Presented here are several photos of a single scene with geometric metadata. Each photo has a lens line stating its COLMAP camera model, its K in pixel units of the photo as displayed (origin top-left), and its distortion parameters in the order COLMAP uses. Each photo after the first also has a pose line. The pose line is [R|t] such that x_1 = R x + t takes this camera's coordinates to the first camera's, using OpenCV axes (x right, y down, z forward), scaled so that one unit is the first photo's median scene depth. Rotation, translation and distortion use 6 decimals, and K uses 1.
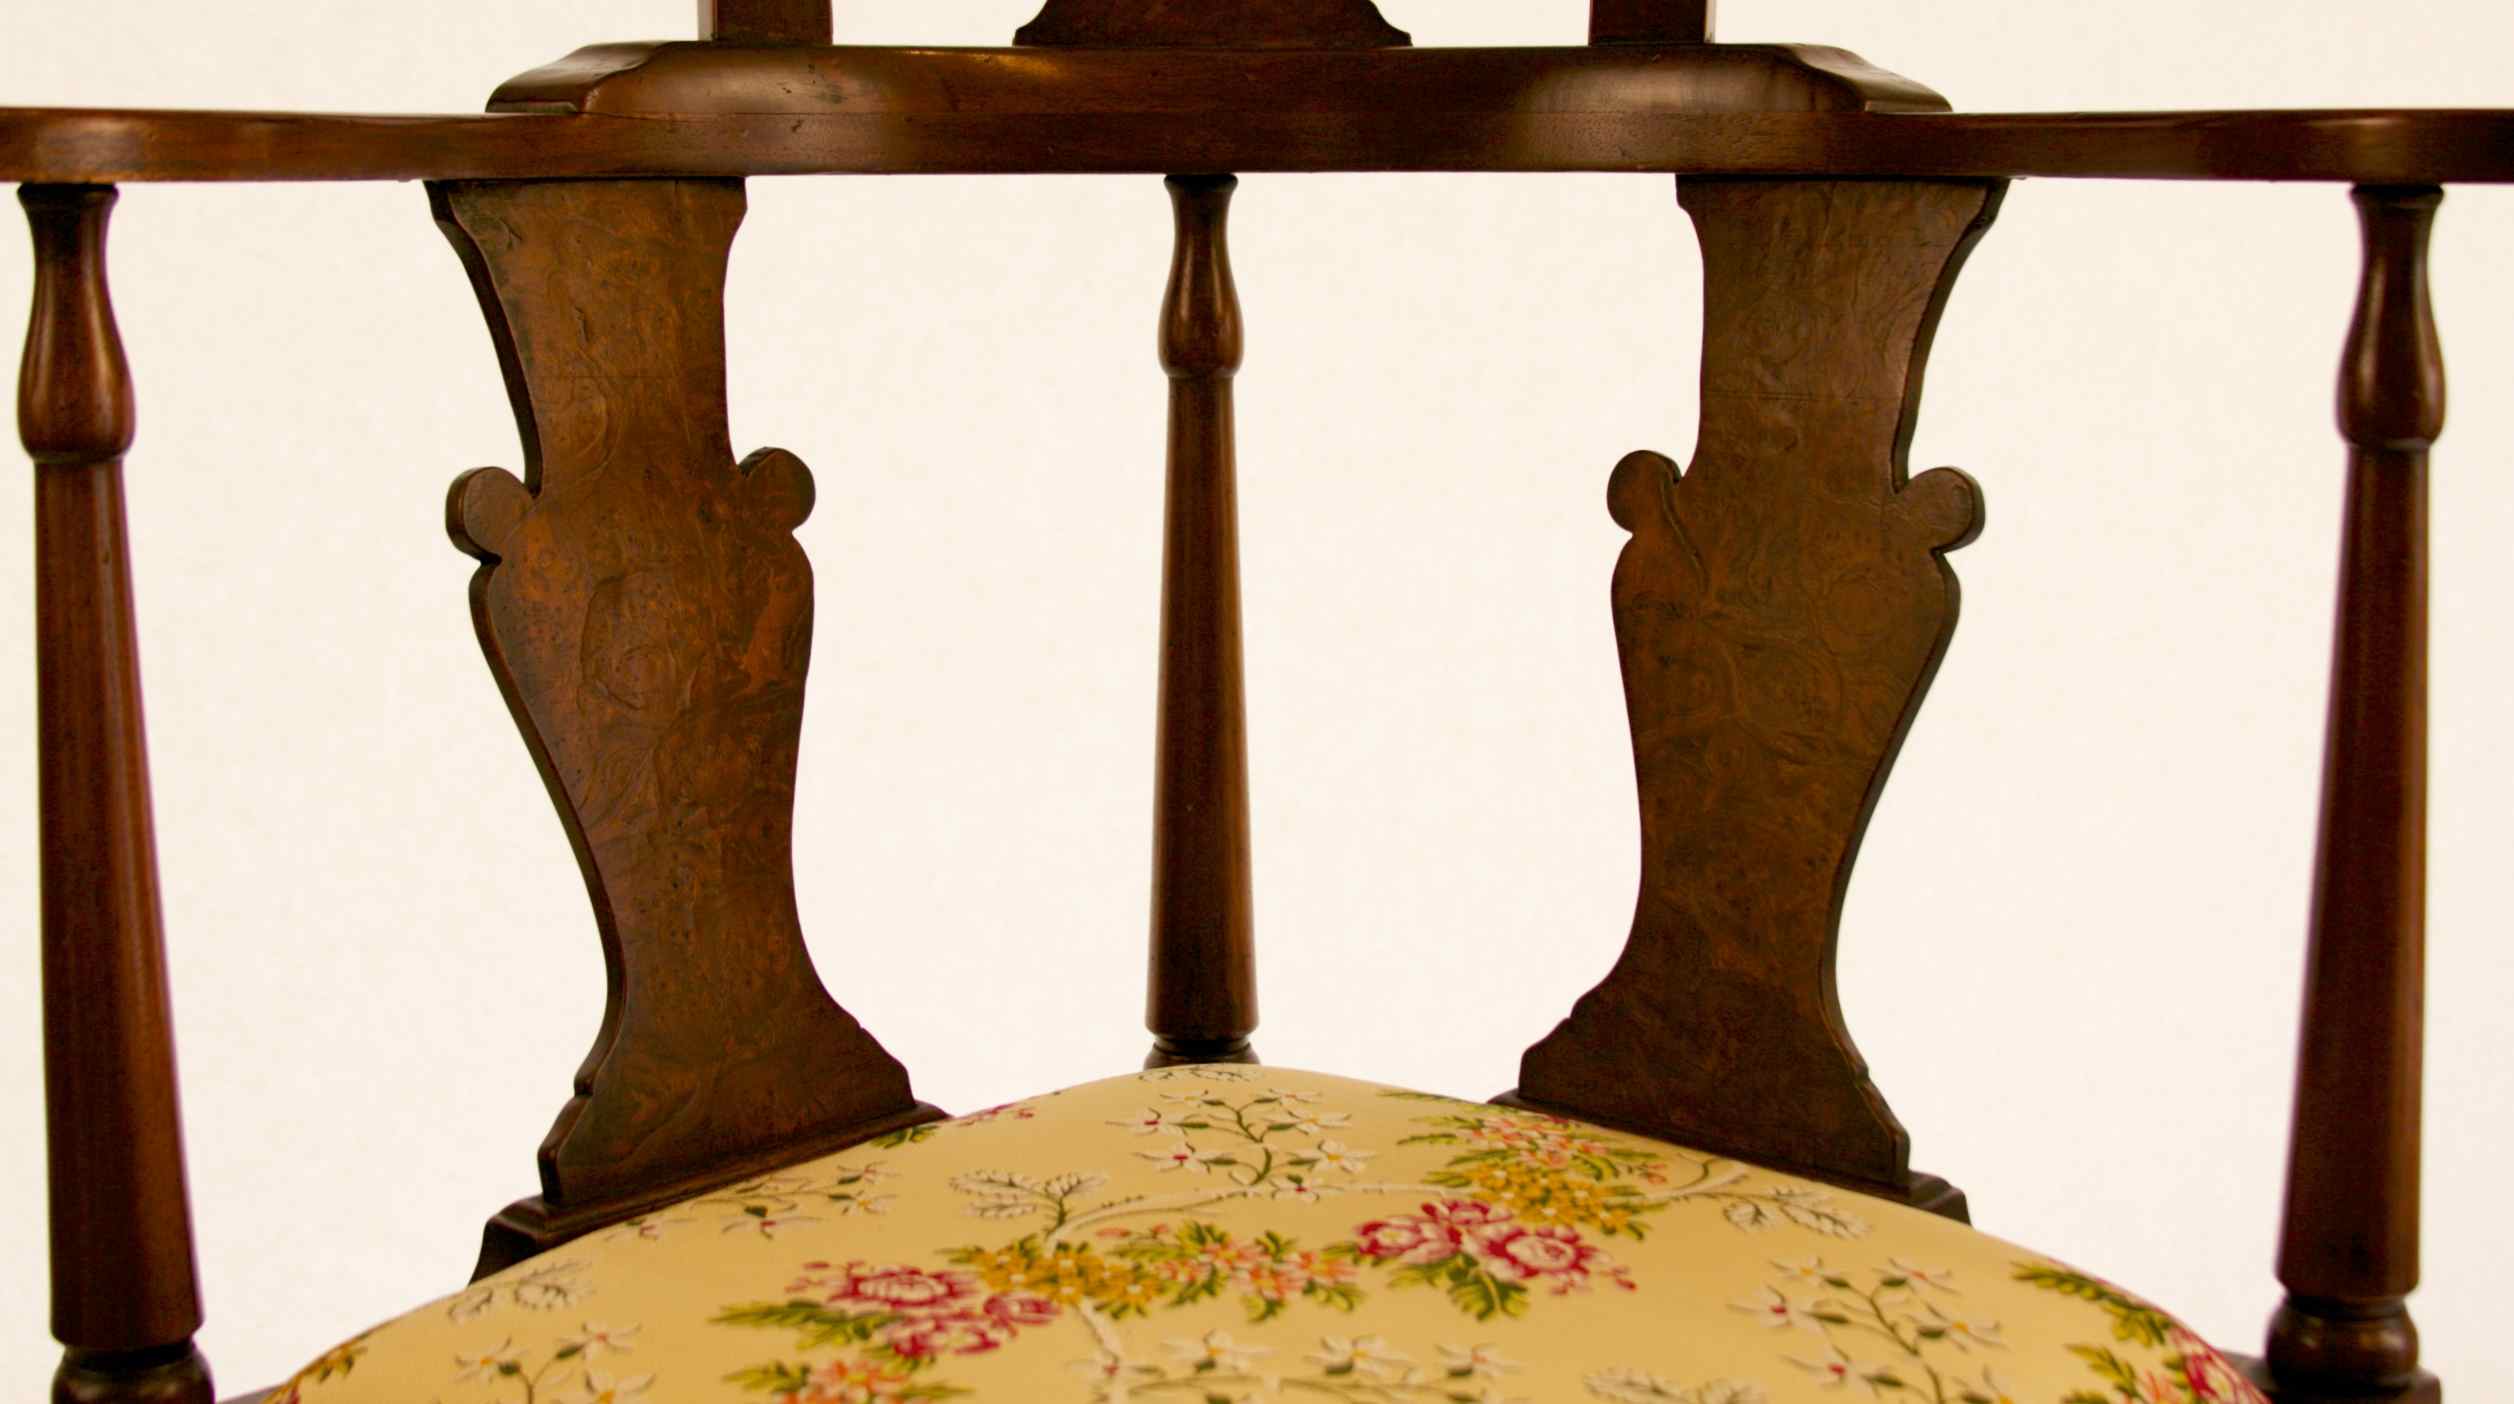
lens RADIAL K [[3267.9, 0, 1246.3], [0, 3267.9, 708.2], [0, 0, 1]] dist [-0.151327, 0.000000]
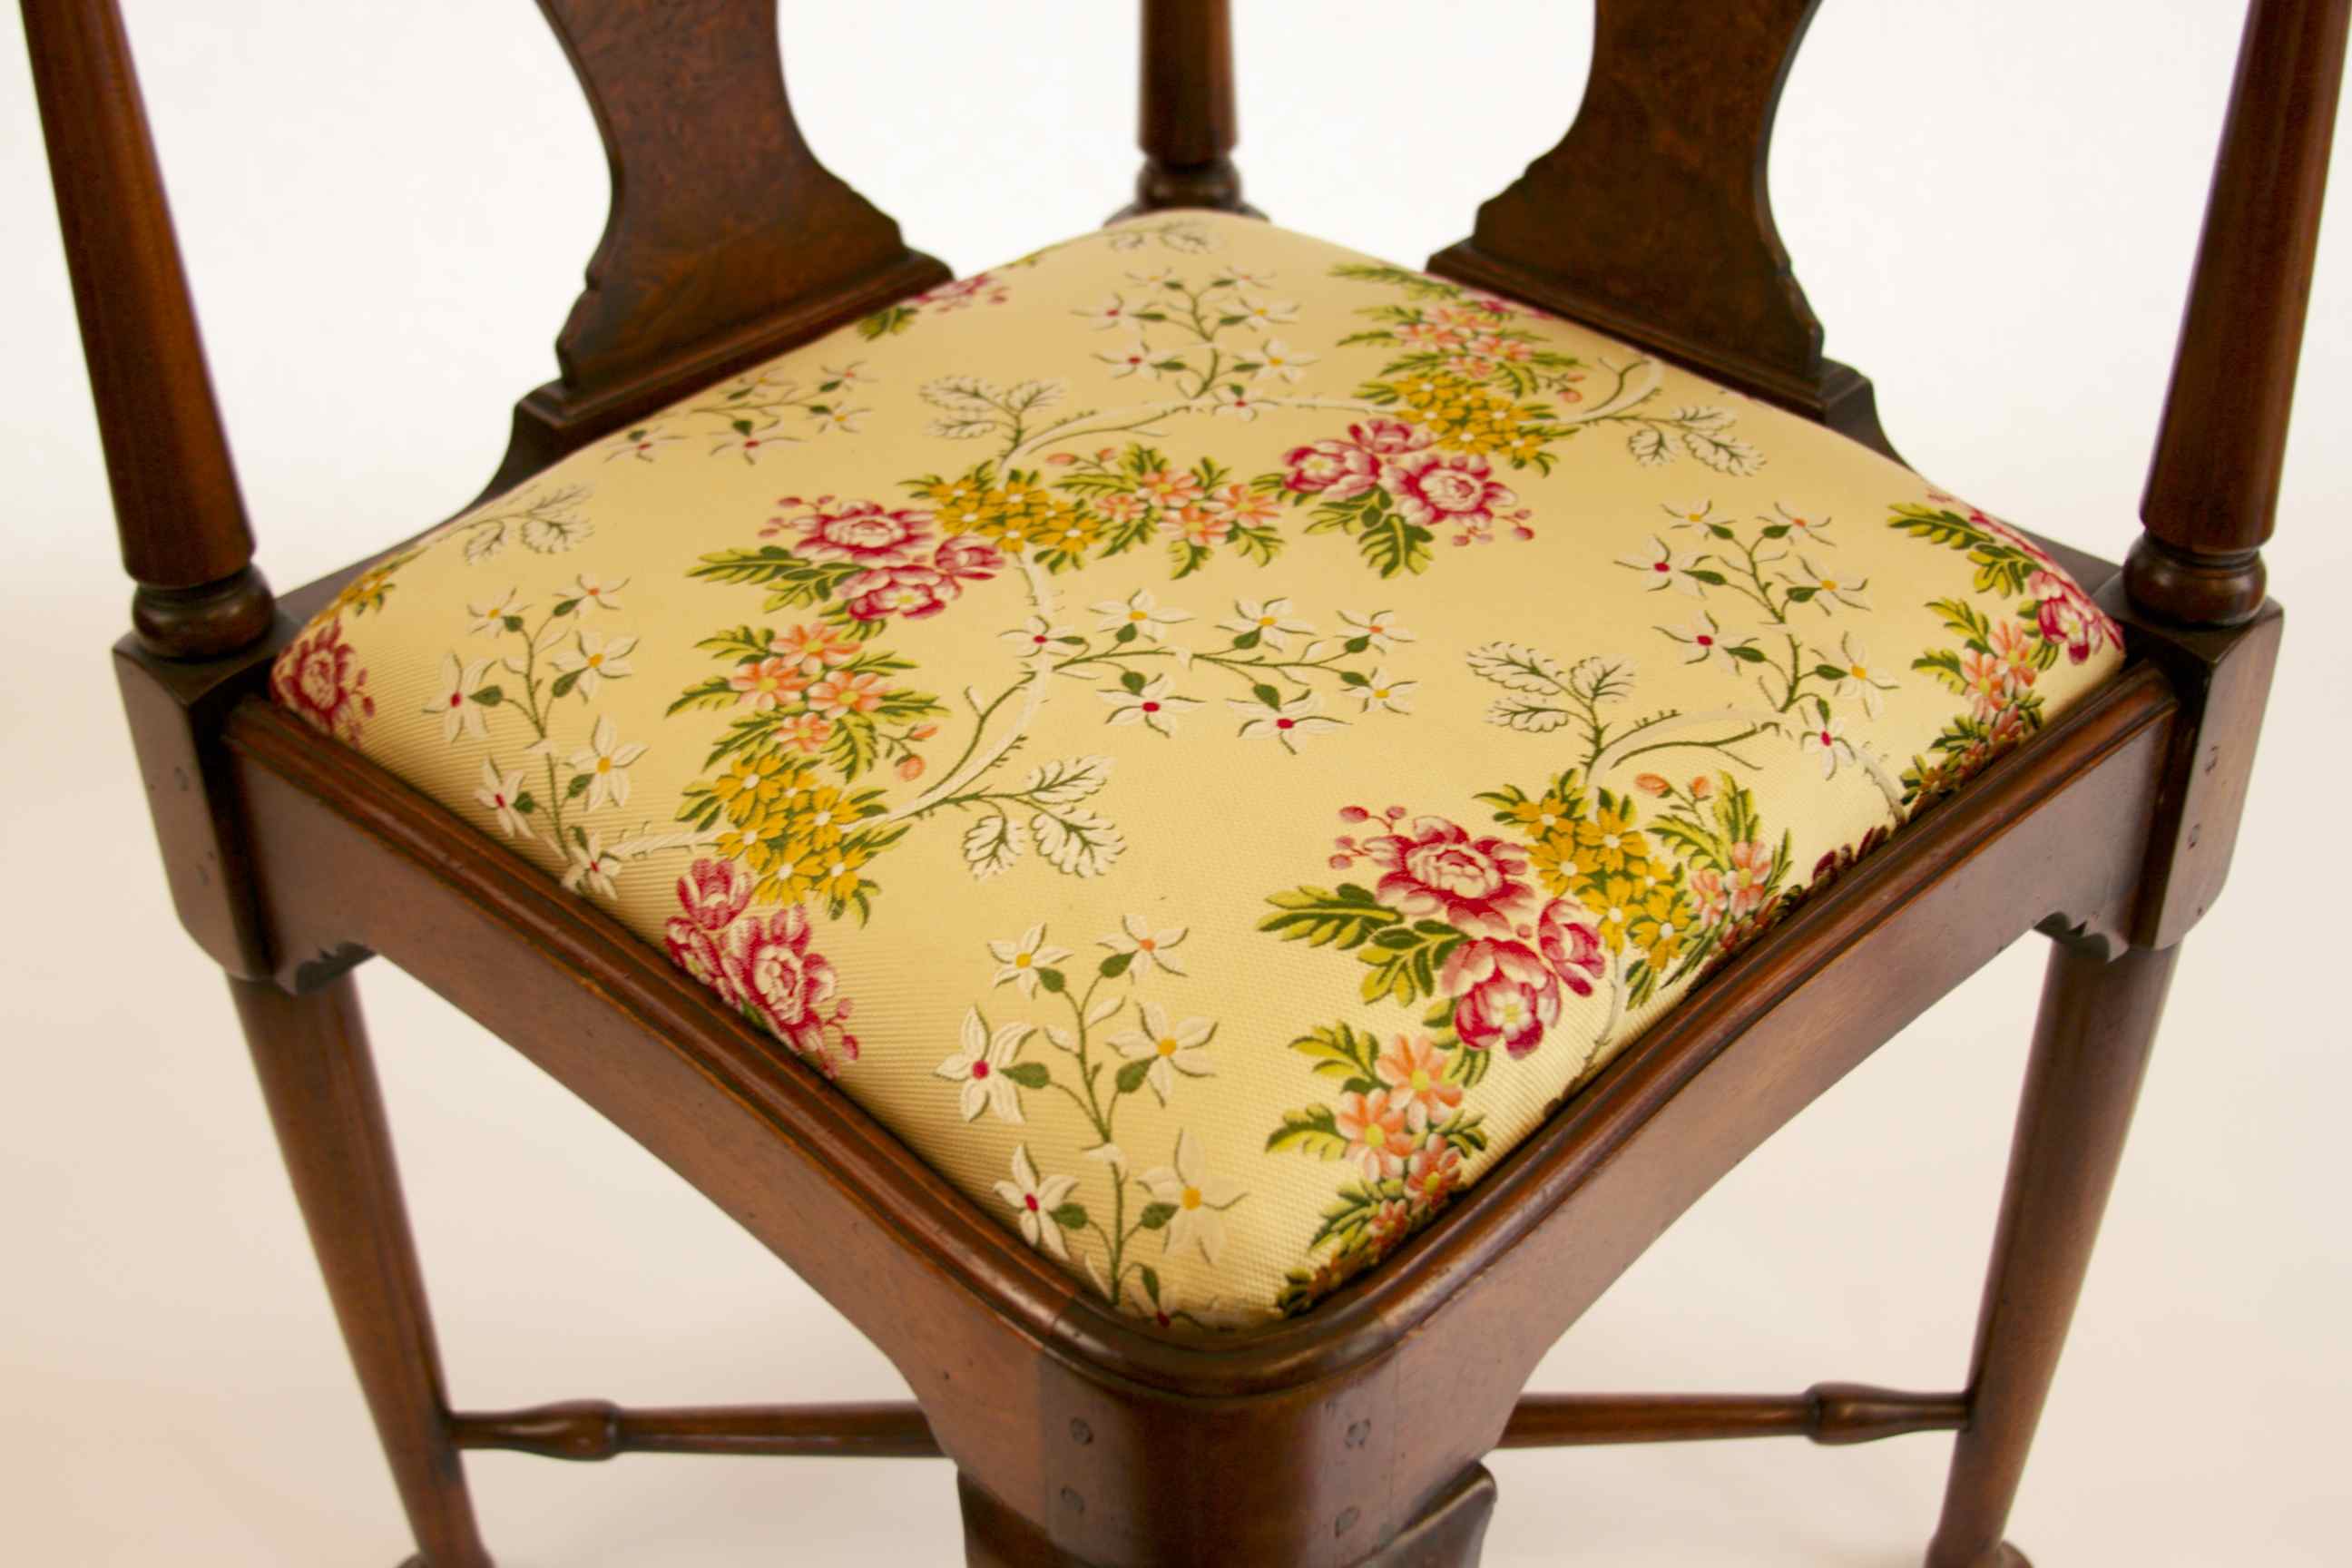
lens RADIAL K [[2904.6, 0, 1185.6], [0, 2904.6, 788.0], [0, 0, 1]] dist [-0.160375, 0.000000]
pose [[0.997780, 0.024557, -0.061905, 0.062096], [0.005810, 0.893897, 0.448234, -0.172332], [0.066344, -0.447599, 0.891770, 0.081528]]
